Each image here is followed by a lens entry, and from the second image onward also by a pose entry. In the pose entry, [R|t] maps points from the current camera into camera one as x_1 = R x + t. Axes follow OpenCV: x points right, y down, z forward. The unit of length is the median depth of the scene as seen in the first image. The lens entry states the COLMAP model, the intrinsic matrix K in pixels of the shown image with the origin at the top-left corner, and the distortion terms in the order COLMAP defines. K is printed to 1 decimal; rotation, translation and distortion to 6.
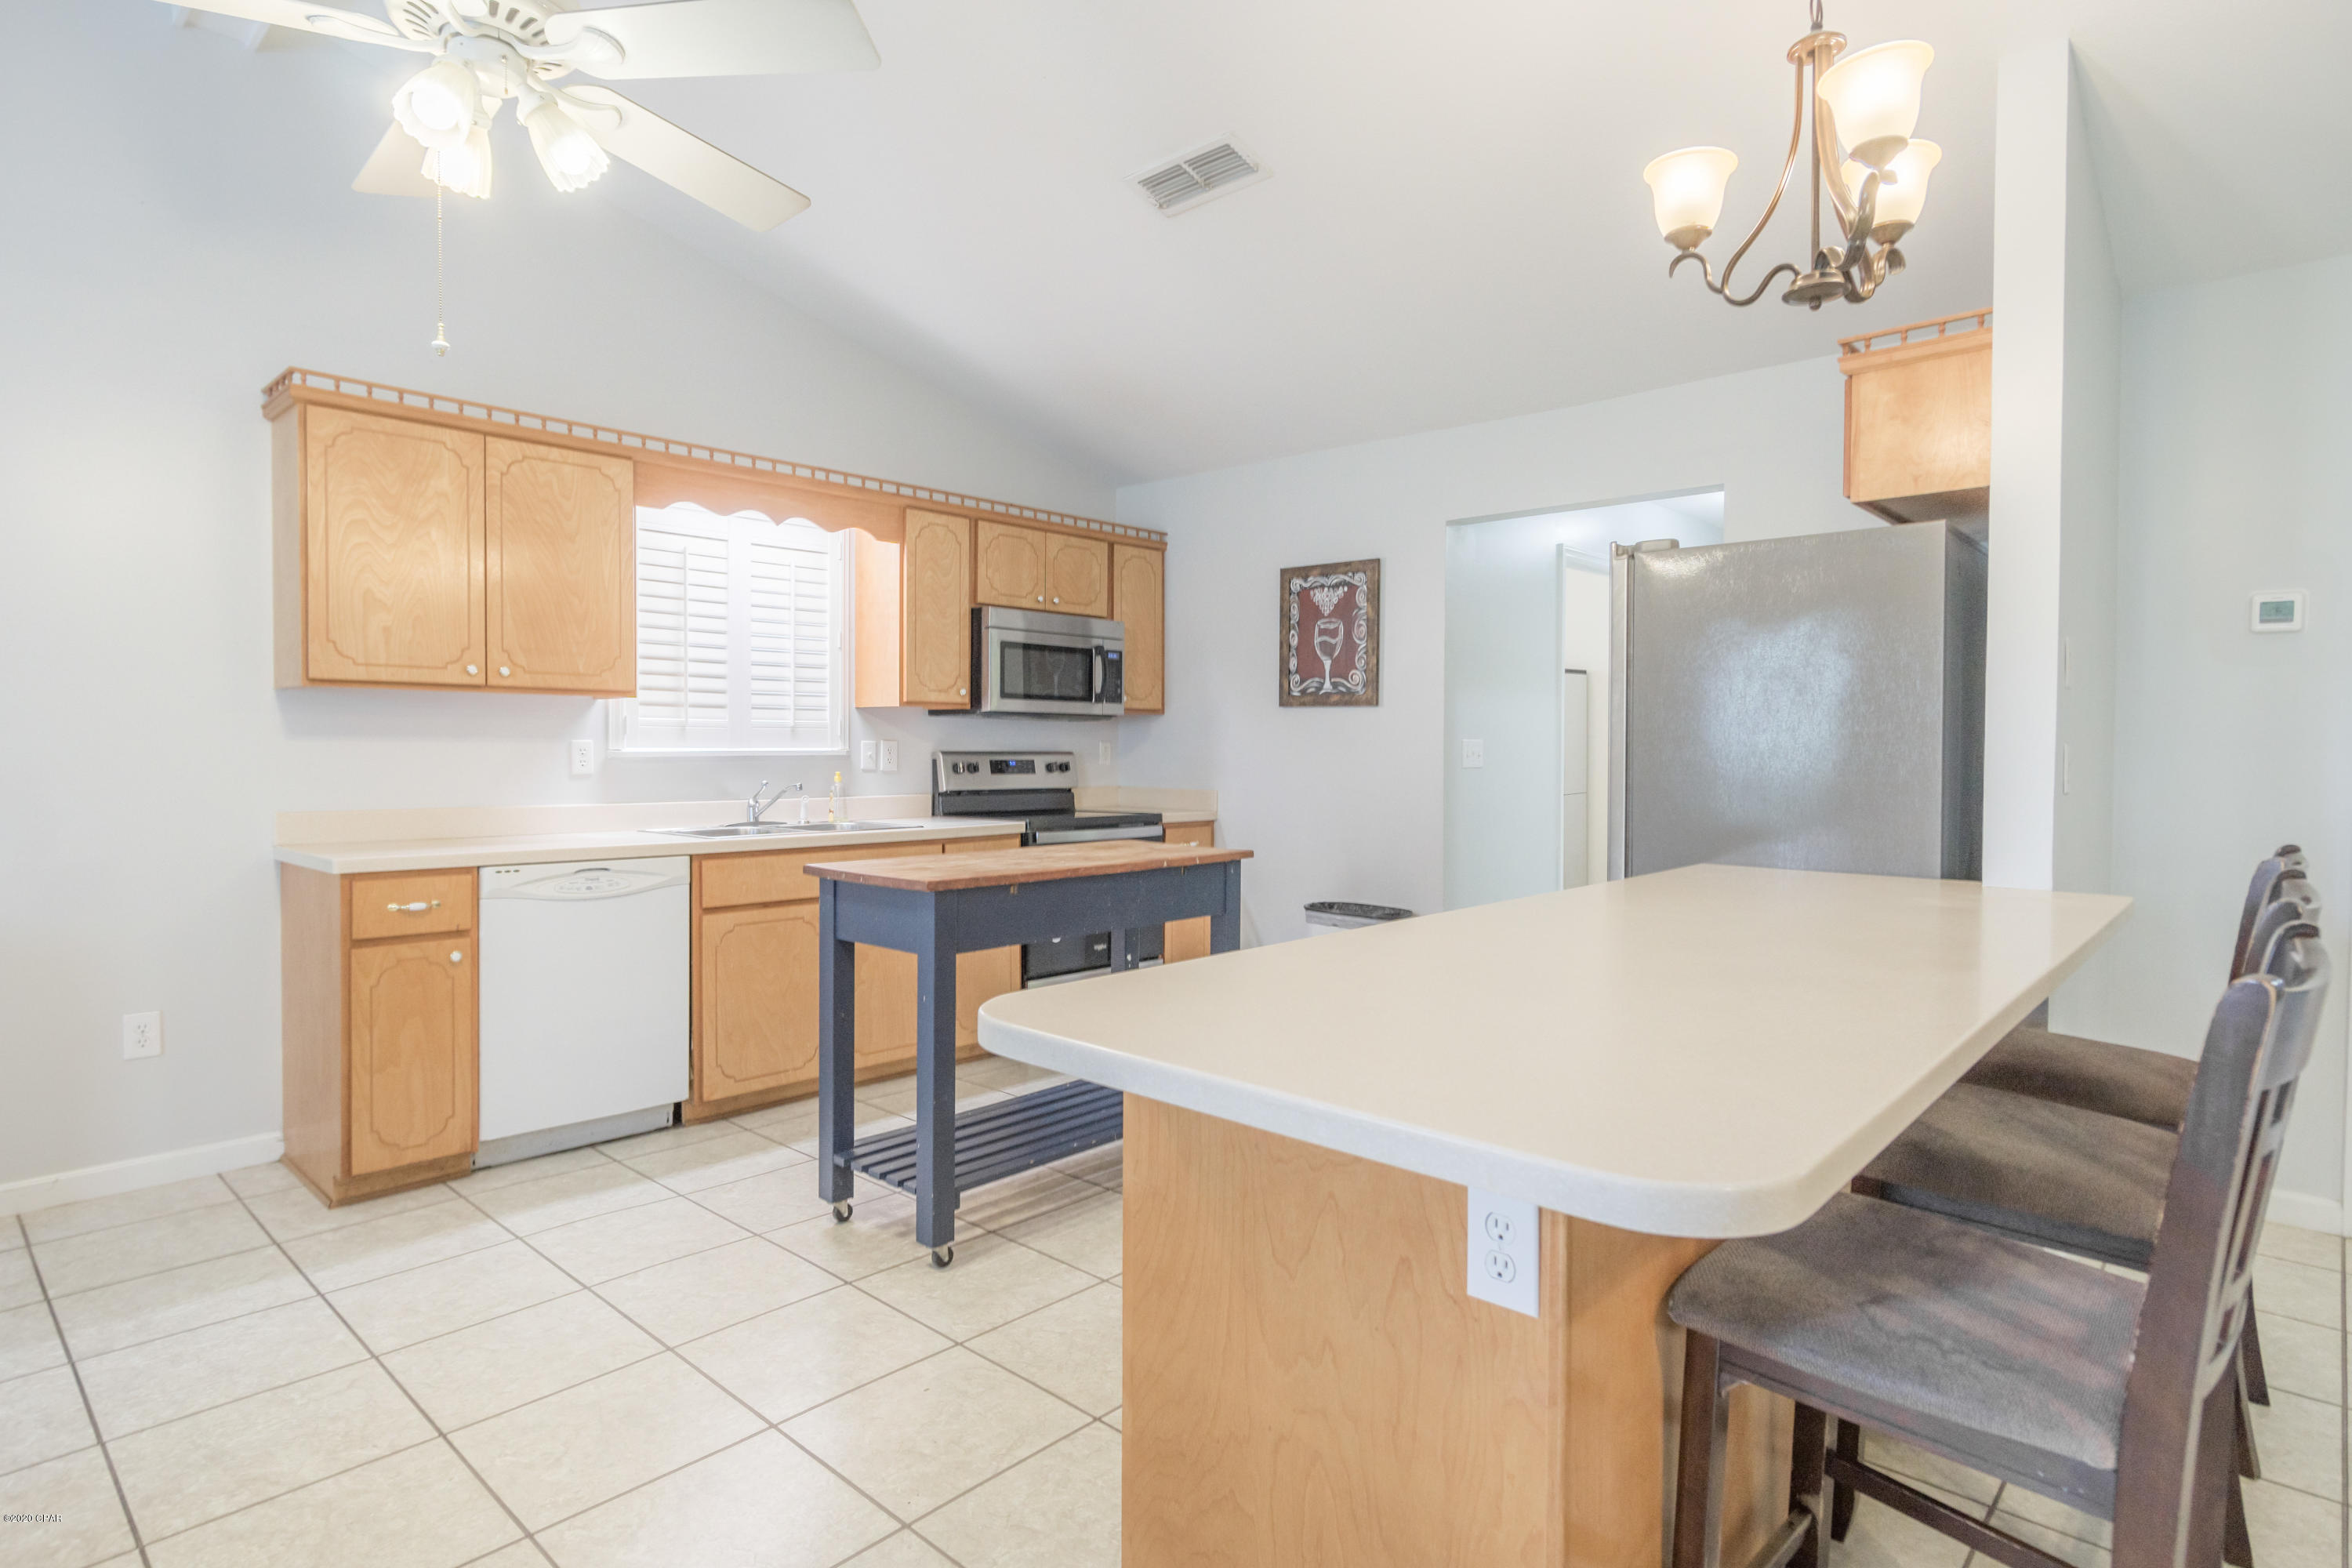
lens RADIAL K [[1245.4, 0, 1134.0], [0, 1245.4, 753.2], [0, 0, 1]] dist [0.003976, 0.002995]
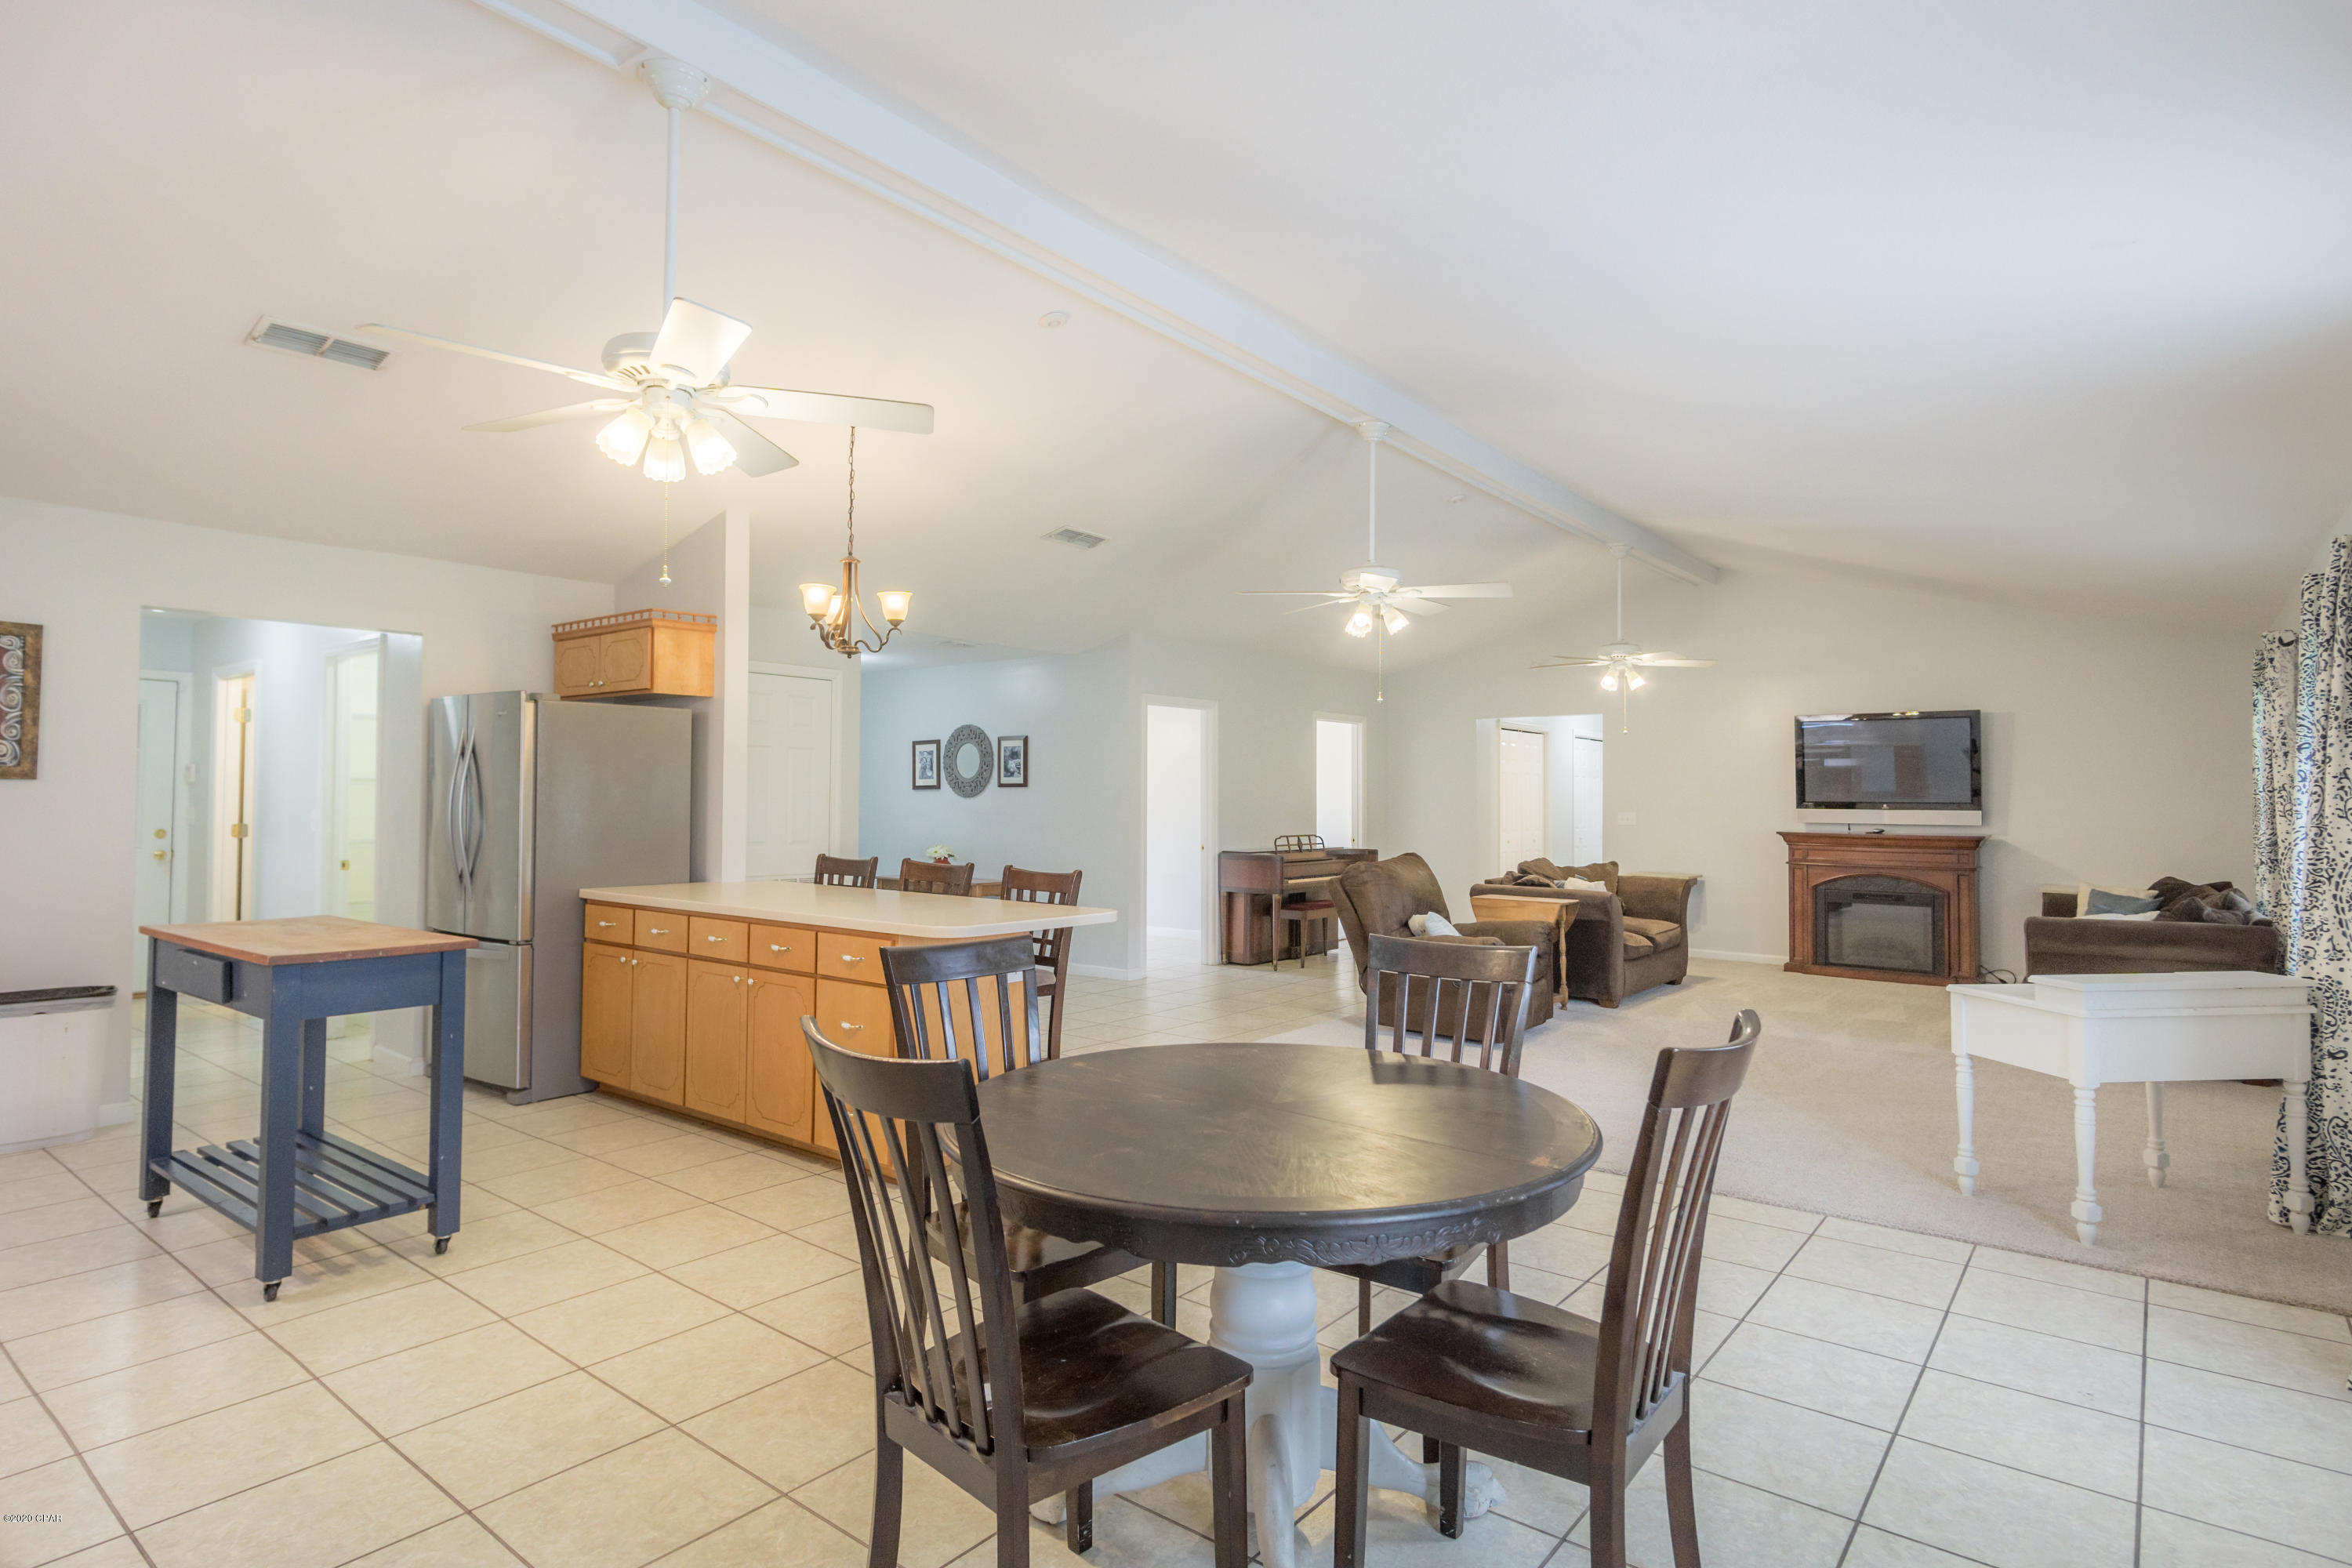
lens RADIAL K [[1245.4, 0, 1195.5], [0, 1245.4, 775.8], [0, 0, 1]] dist [0.003976, 0.002995]
pose [[-0.085695, 0.013134, 0.996235, -0.820935], [-0.003331, 0.999904, -0.013469, -0.030325], [-0.996316, -0.004472, -0.085643, 0.195848]]
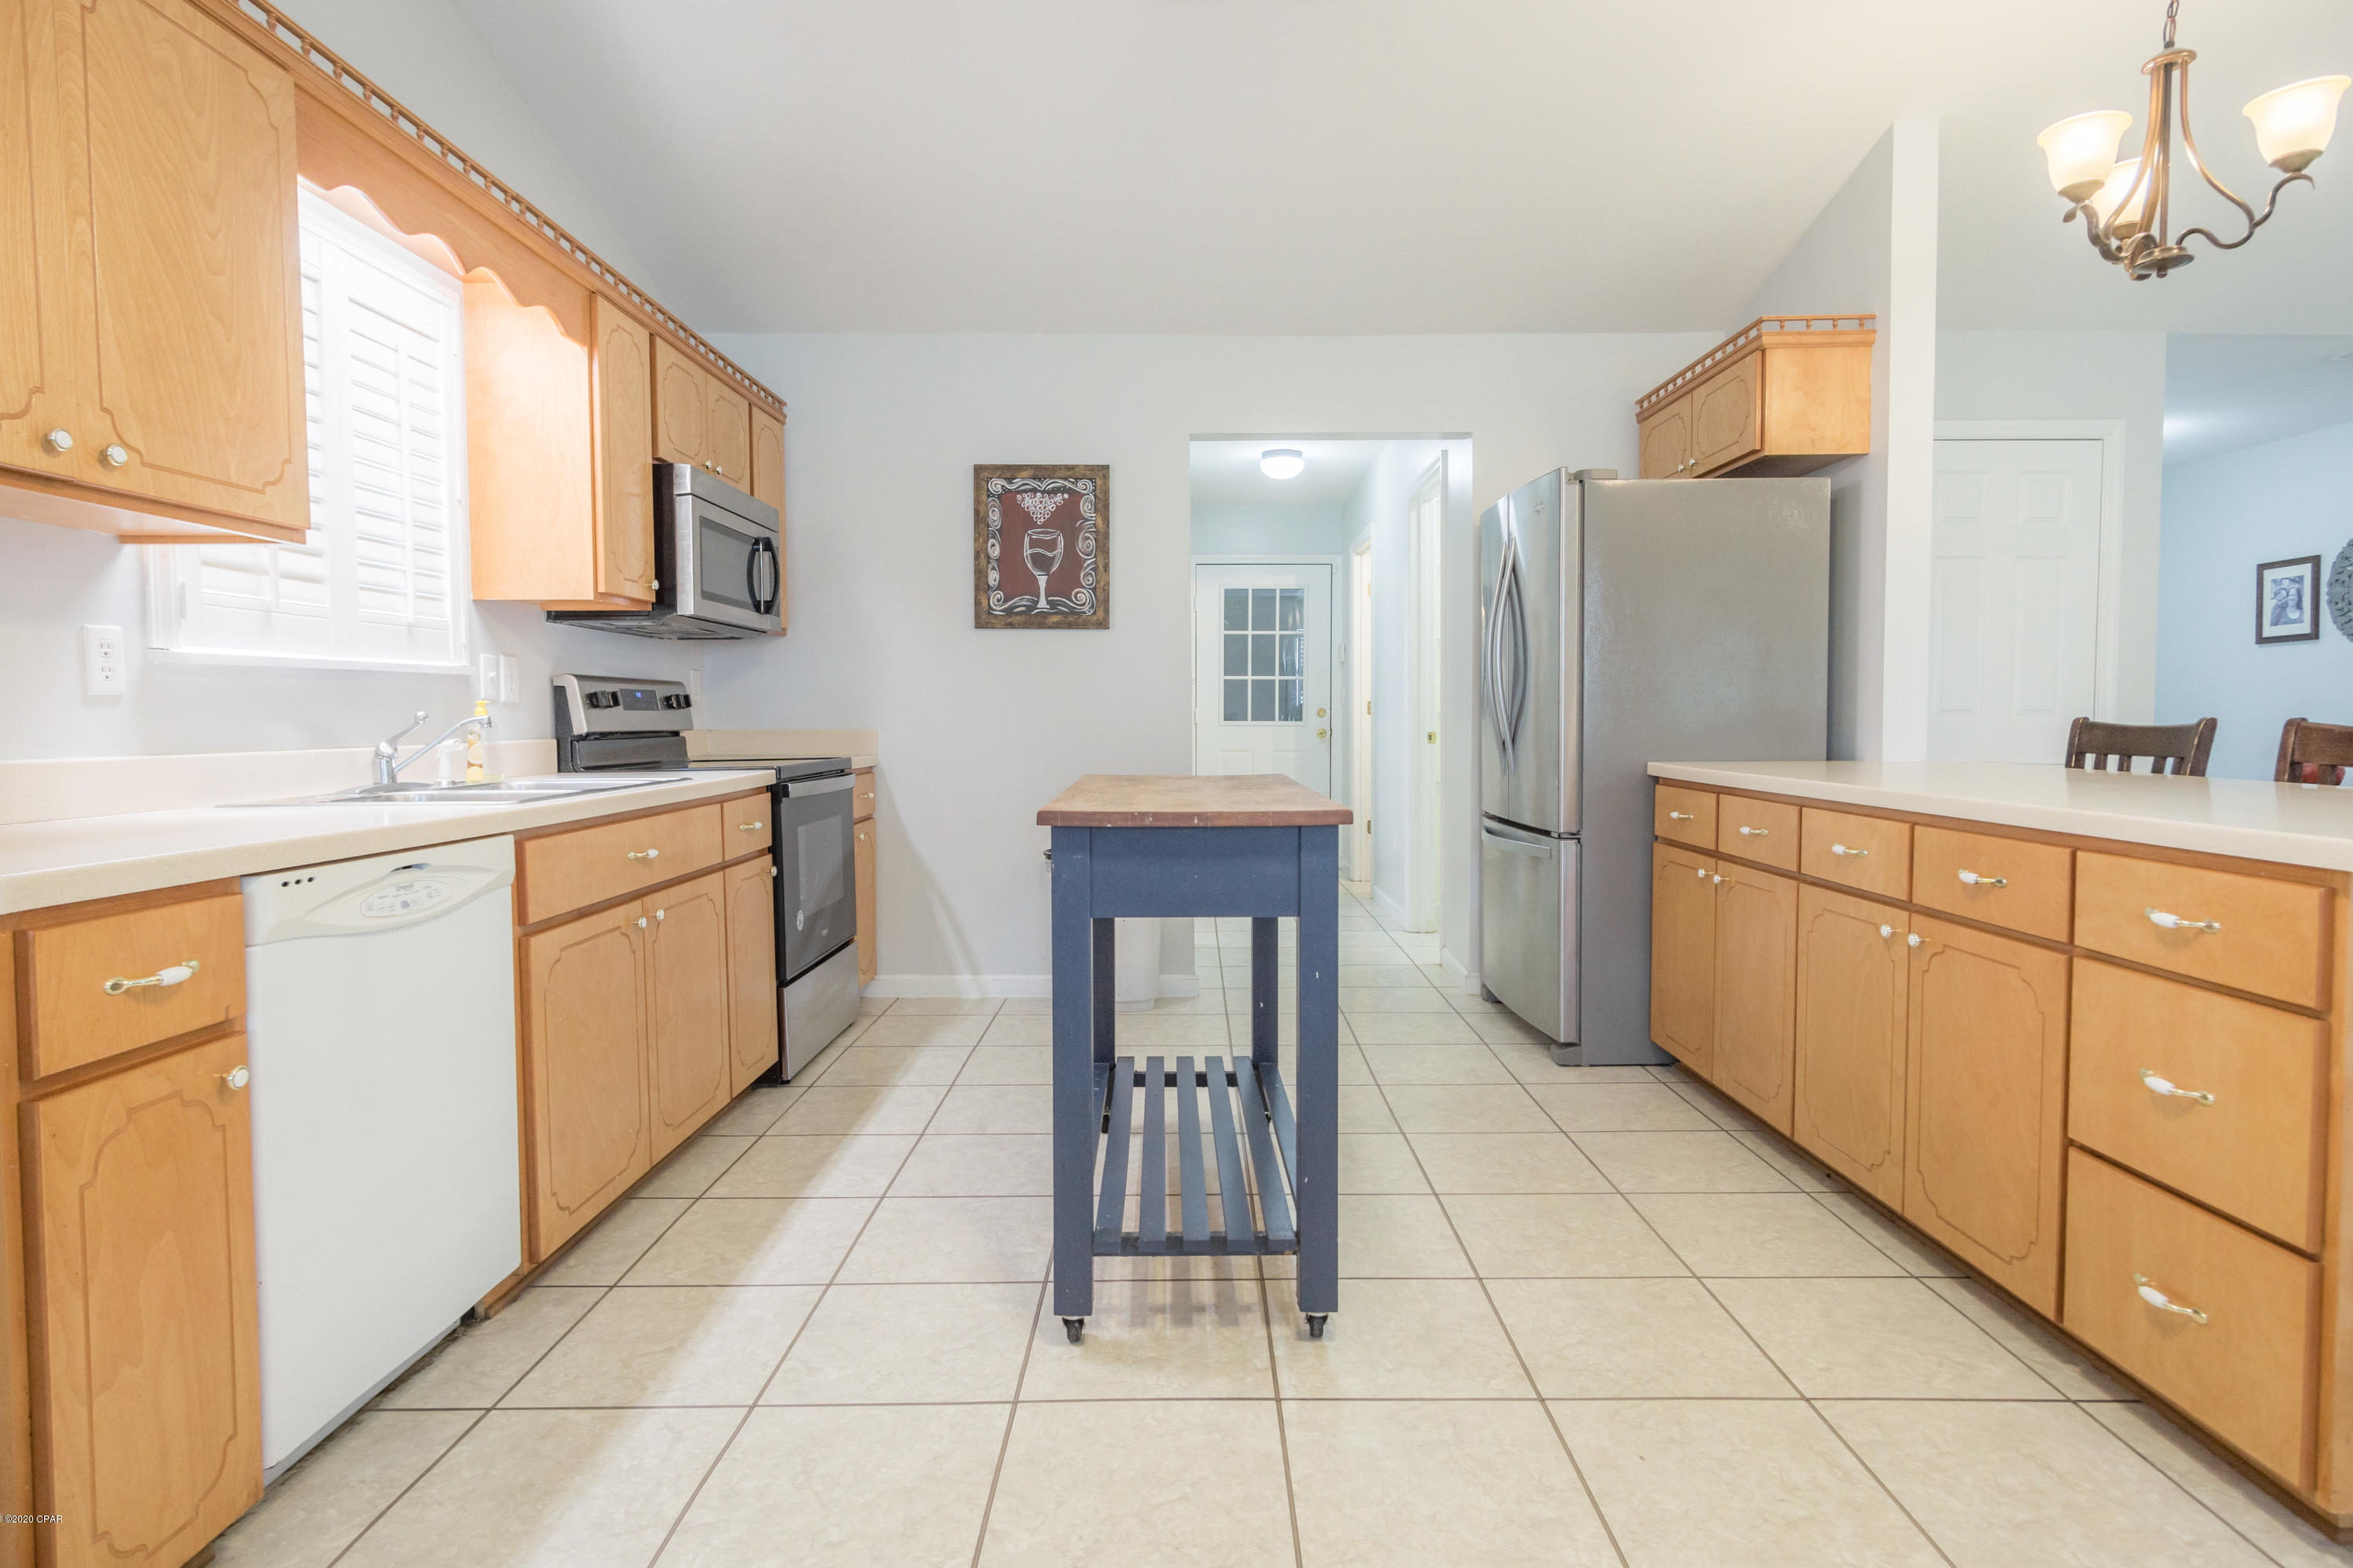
lens RADIAL K [[1245.8, 0, 1164.5], [0, 1245.8, 765.8], [0, 0, 1]] dist [0.003976, 0.002995]
pose [[0.740414, -0.037750, 0.671090, -0.383504], [0.012056, 0.999007, 0.042895, 0.023418], [-0.672043, -0.023670, 0.740134, 0.290537]]
